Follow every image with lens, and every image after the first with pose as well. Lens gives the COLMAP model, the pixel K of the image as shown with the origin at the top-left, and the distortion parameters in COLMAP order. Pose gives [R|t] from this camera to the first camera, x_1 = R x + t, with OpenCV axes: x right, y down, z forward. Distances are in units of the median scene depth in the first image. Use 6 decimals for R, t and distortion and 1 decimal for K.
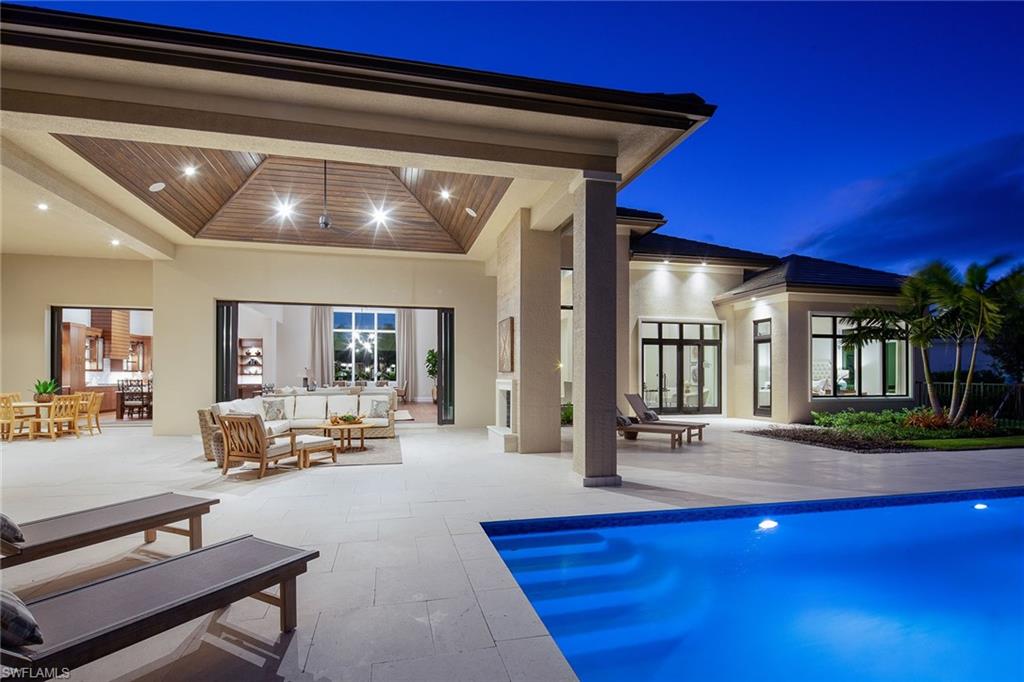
lens RADIAL K [[494.1, 0, 507.4], [0, 494.1, 375.8], [0, 0, 1]] dist [-0.002430, -0.000338]
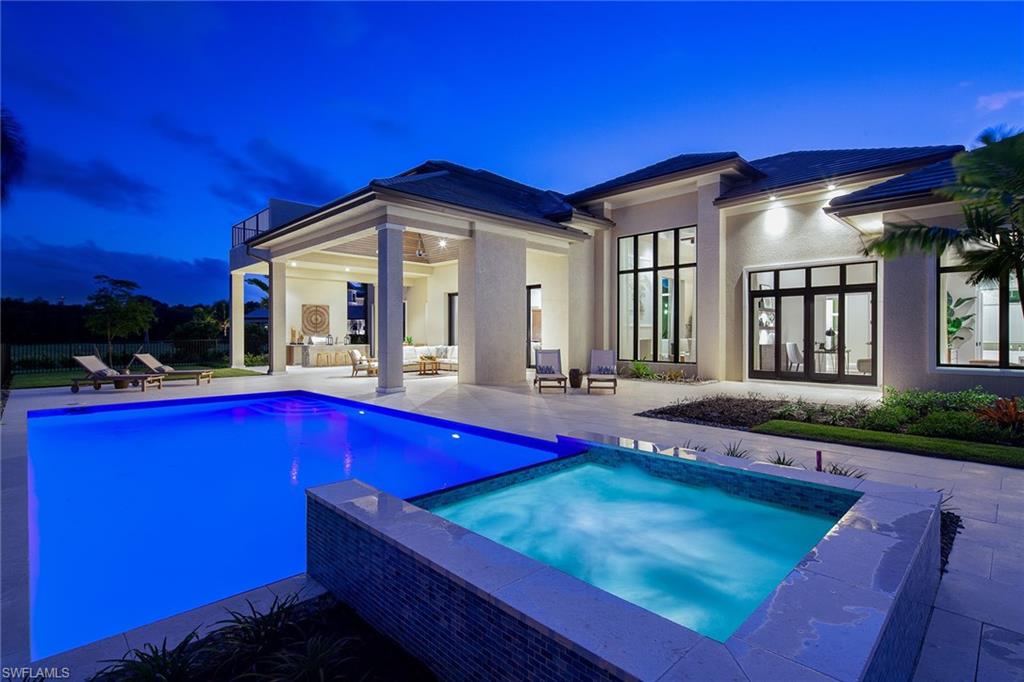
lens RADIAL K [[488.4, 0, 512.0], [0, 488.4, 341.0], [0, 0, 1]] dist [-0.000533, -0.000050]
pose [[0.506027, 0.013028, -0.862419, 0.799067], [-0.001394, 0.999897, 0.014287, 0.001890], [0.862516, -0.006027, 0.505993, 0.187863]]
